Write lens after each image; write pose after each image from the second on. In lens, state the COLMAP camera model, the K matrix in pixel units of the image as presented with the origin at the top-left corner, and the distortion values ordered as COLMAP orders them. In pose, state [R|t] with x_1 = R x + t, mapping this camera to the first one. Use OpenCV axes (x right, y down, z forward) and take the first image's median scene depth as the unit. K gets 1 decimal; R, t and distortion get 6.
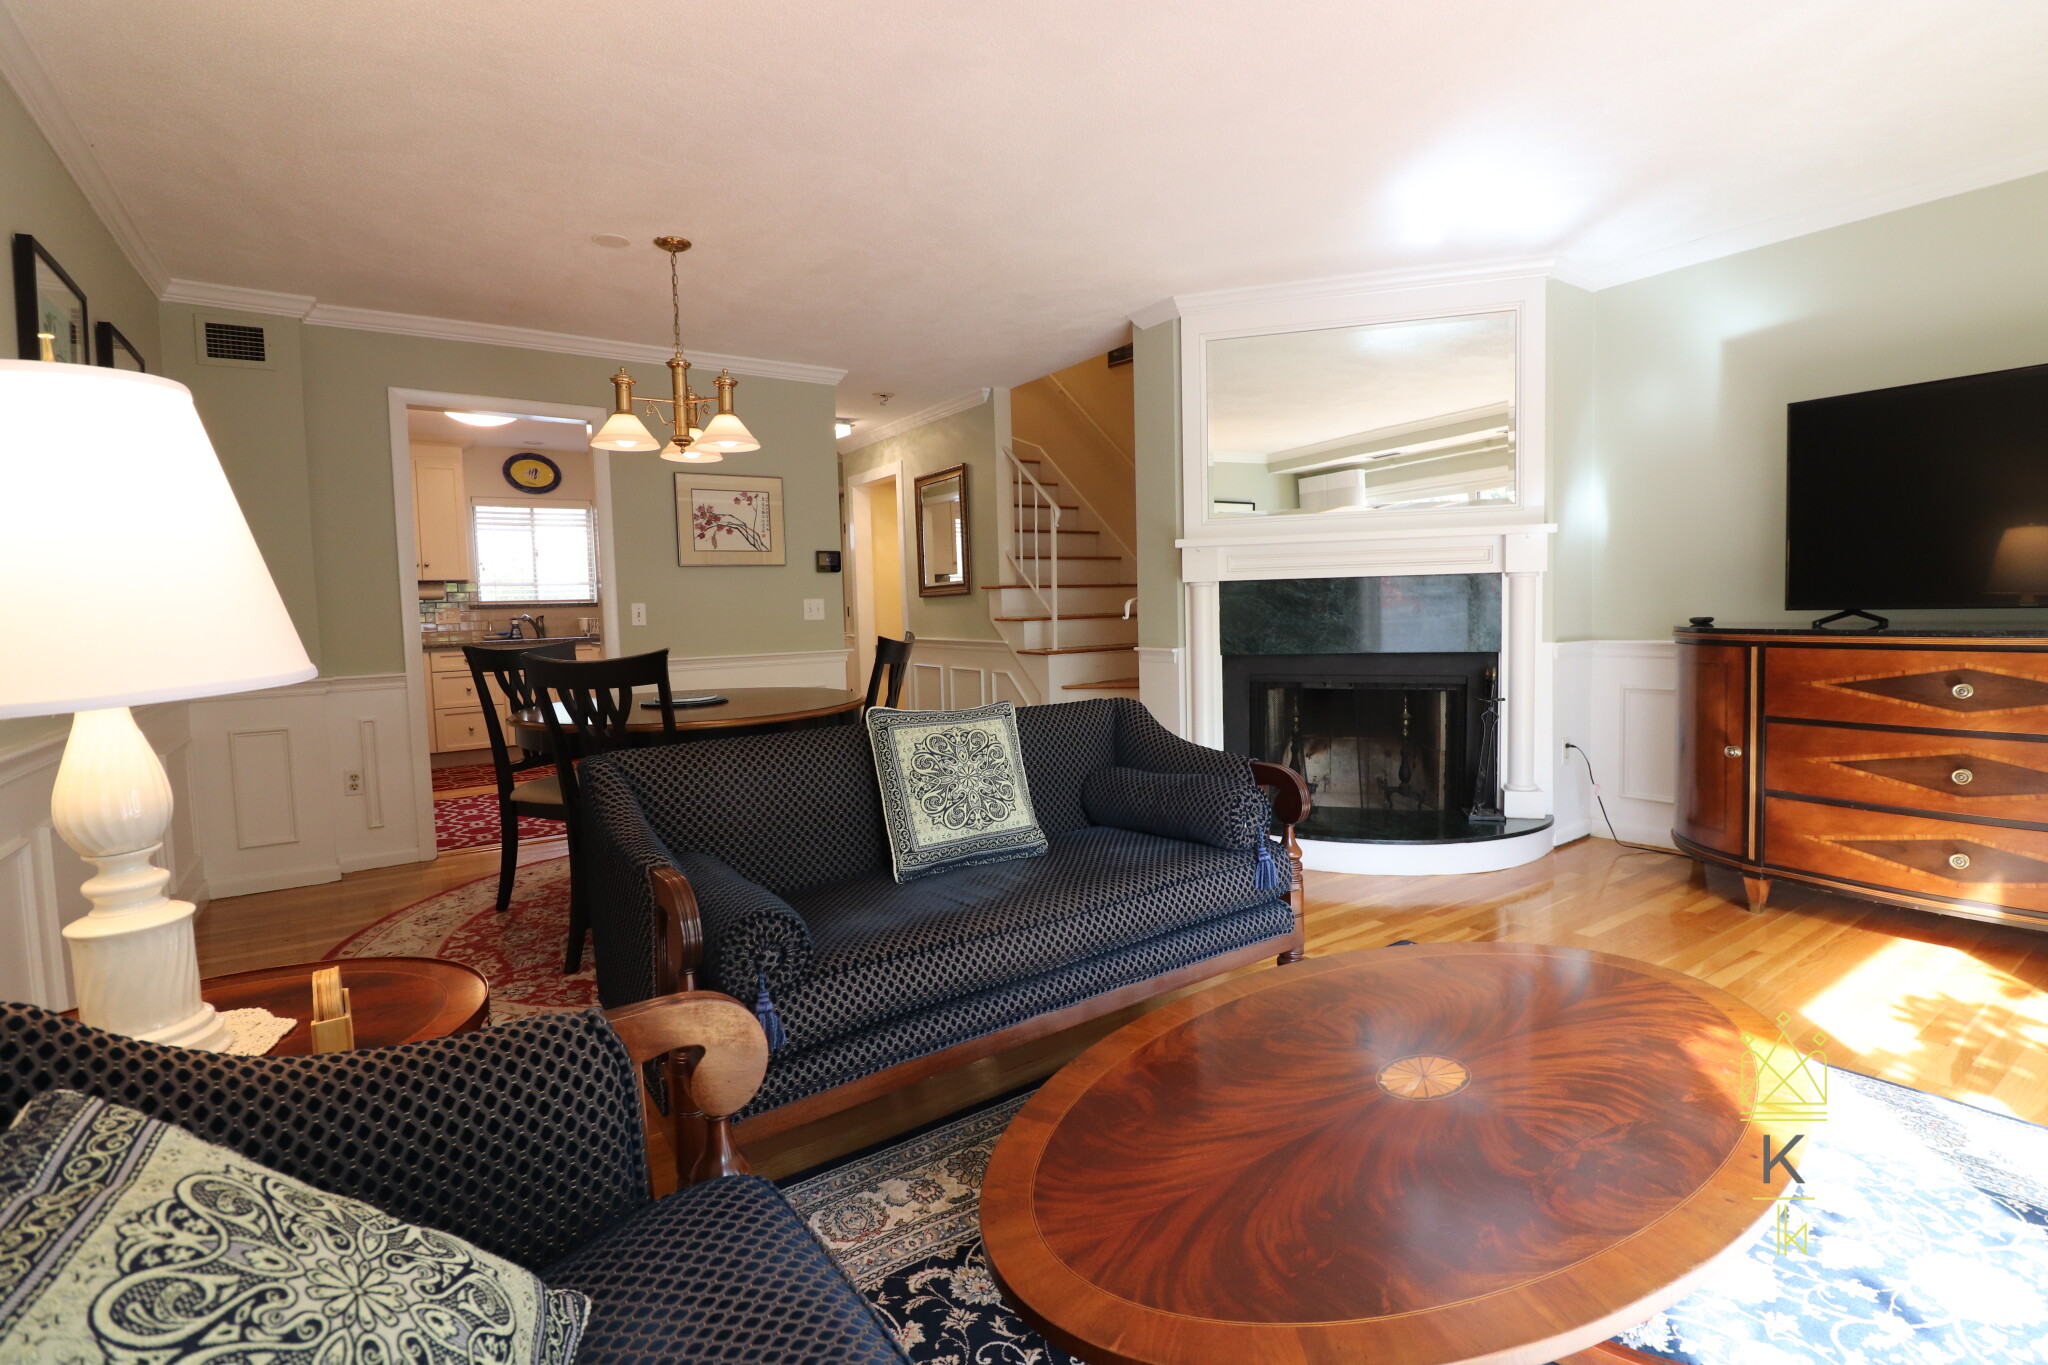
lens RADIAL K [[949.6, 0, 1017.0], [0, 949.6, 684.5], [0, 0, 1]] dist [-0.012461, -0.004660]
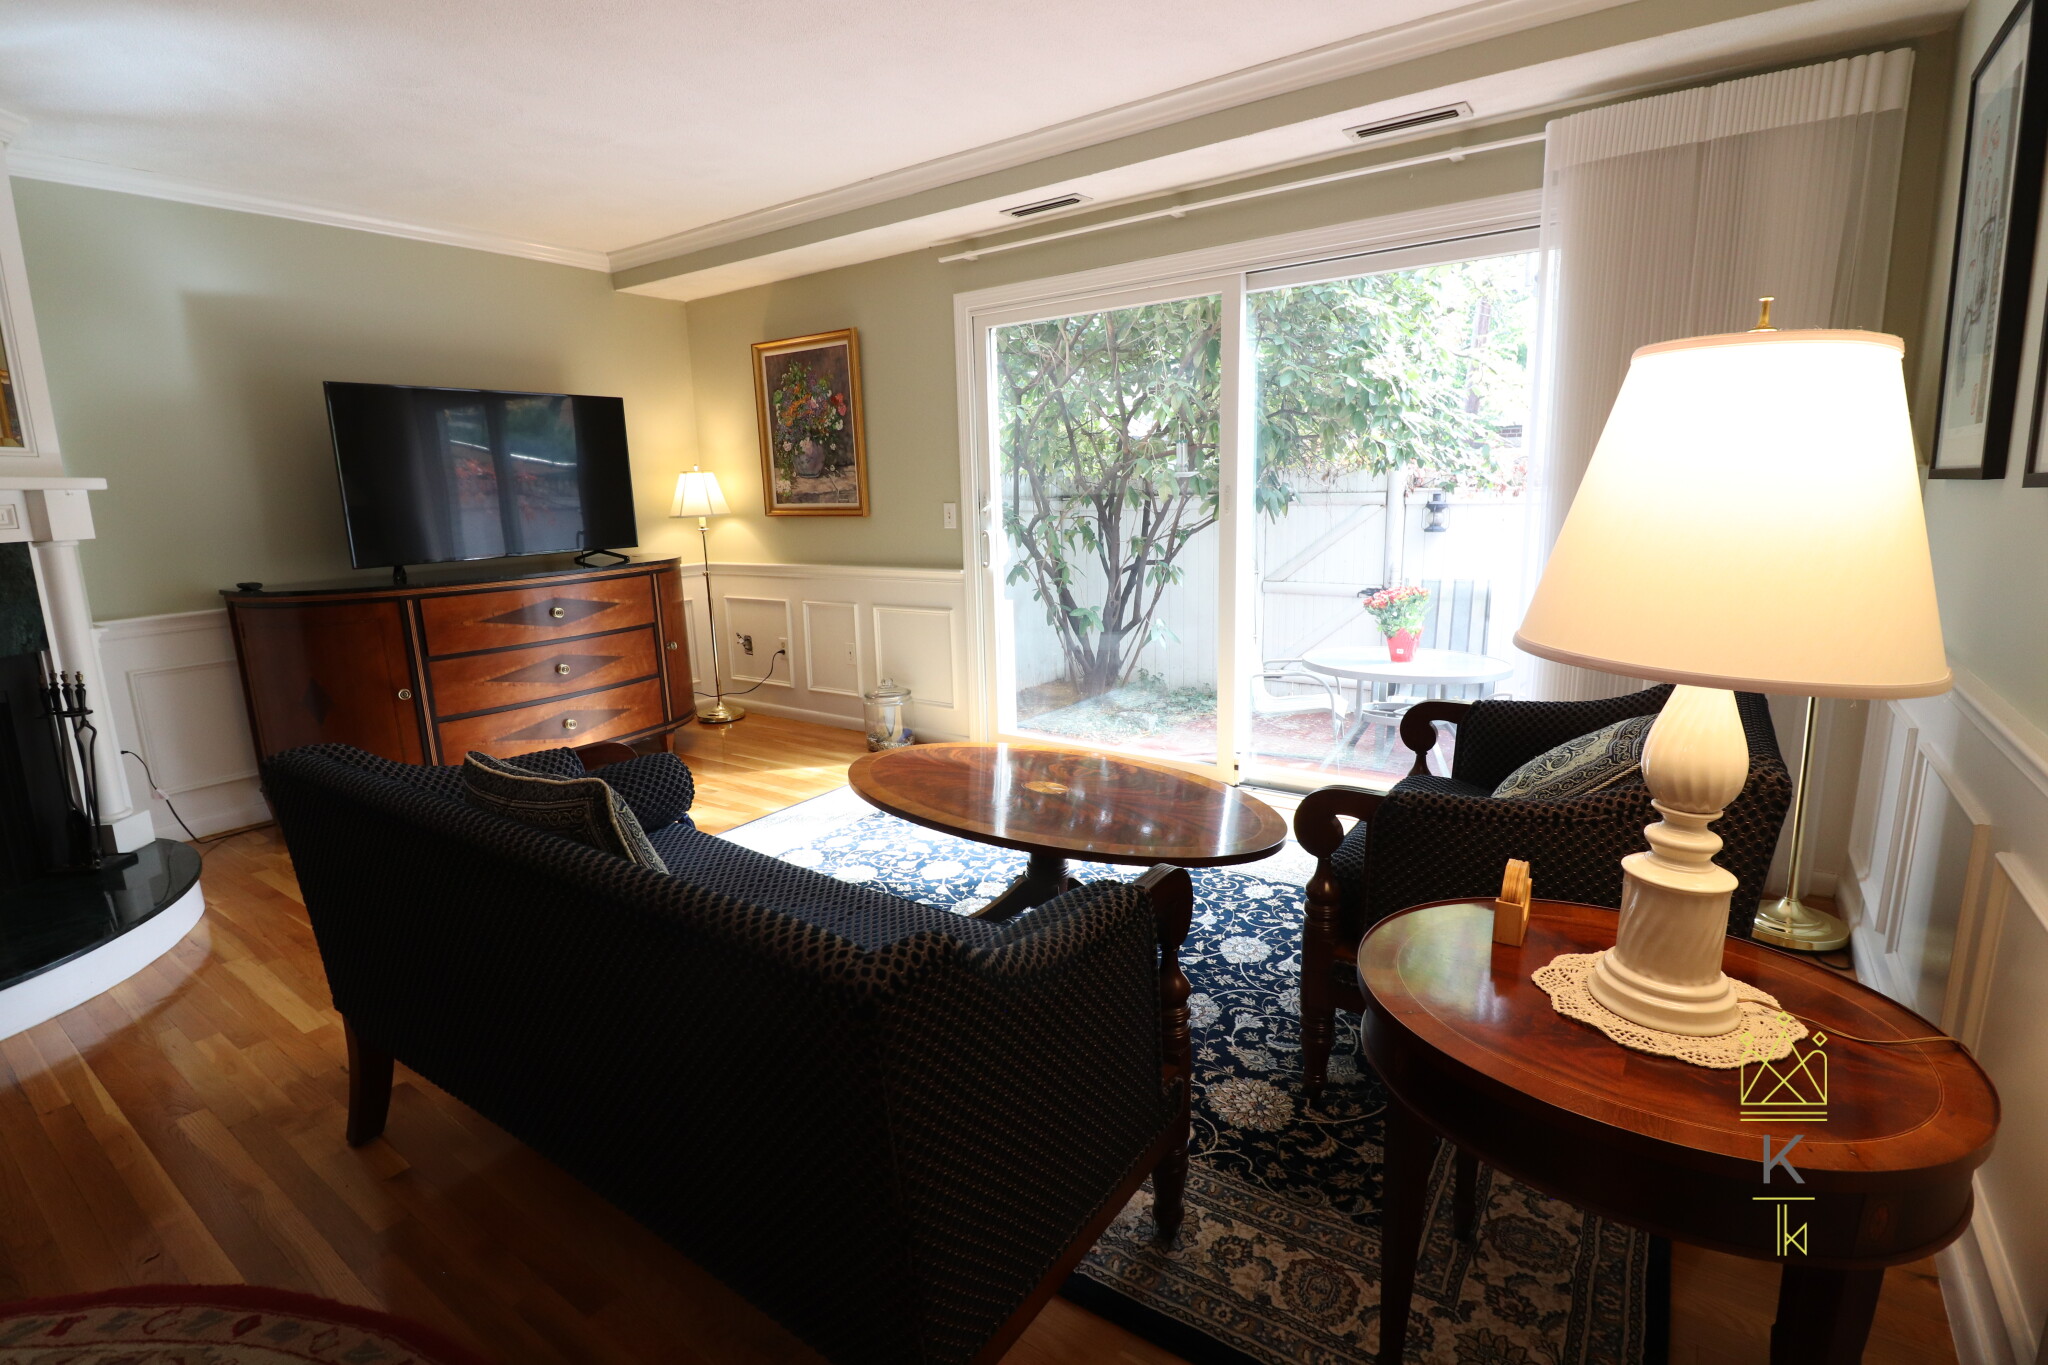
lens RADIAL K [[949.6, 0, 1026.9], [0, 949.6, 667.9], [0, 0, 1]] dist [-0.012461, -0.004660]
pose [[-0.357648, -0.135967, 0.923905, -0.436564], [0.116287, 0.975159, 0.188525, -0.067827], [-0.926588, 0.174864, -0.332952, 0.531825]]
